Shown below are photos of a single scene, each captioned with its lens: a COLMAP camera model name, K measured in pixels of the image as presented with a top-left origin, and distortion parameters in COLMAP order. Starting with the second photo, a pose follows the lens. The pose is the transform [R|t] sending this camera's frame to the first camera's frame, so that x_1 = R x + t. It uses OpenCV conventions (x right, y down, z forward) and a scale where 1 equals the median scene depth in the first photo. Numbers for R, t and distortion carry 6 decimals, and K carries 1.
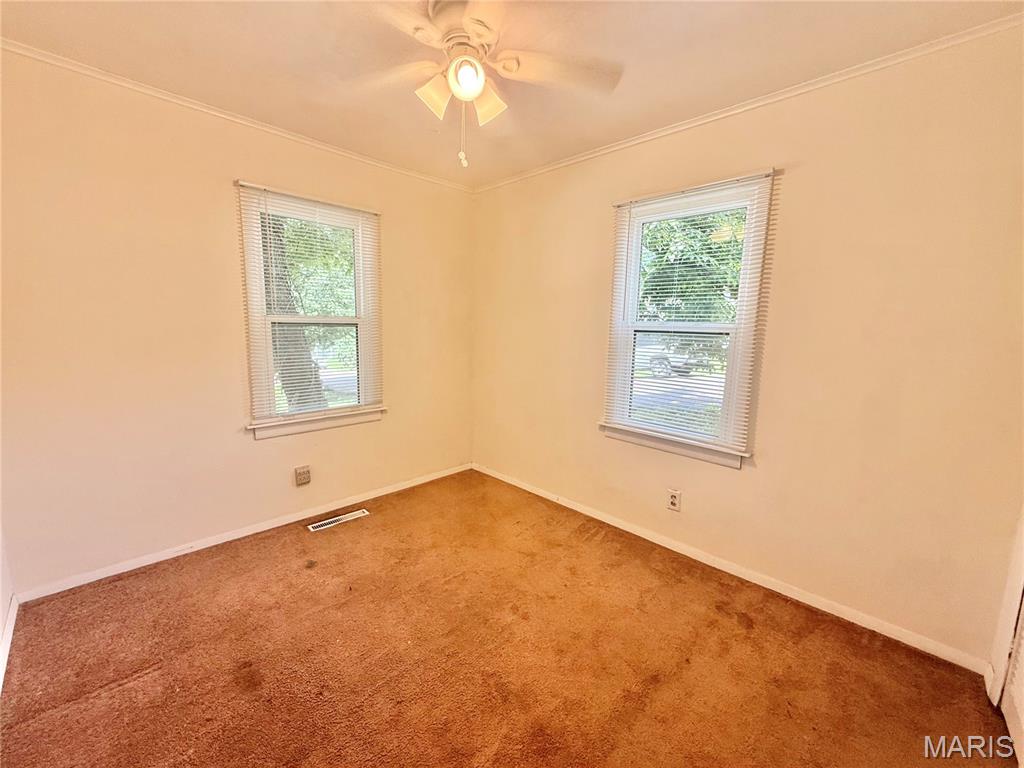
lens RADIAL K [[410.1, 0, 510.3], [0, 410.1, 381.9], [0, 0, 1]] dist [-0.000330, -0.000129]
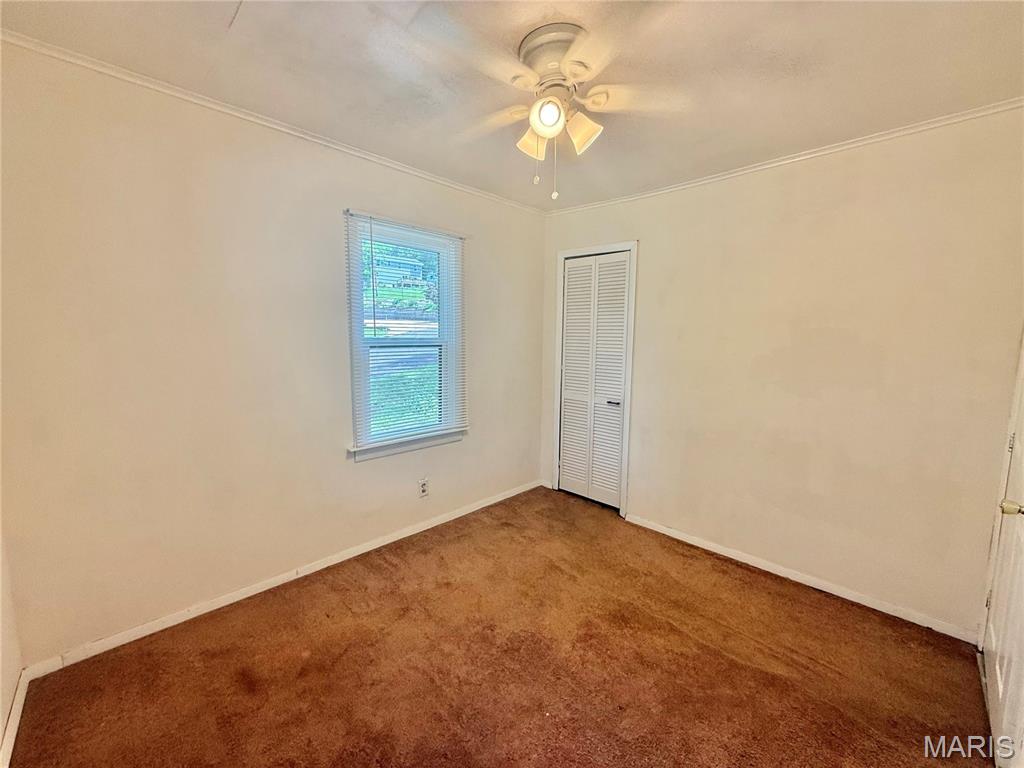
lens RADIAL K [[410.1, 0, 510.5], [0, 410.1, 381.9], [0, 0, 1]] dist [-0.000330, -0.000129]
pose [[0.002926, -0.134035, 0.990972, -0.784951], [0.131322, 0.982446, 0.132494, -0.144721], [-0.991335, 0.129749, 0.020477, 0.744585]]
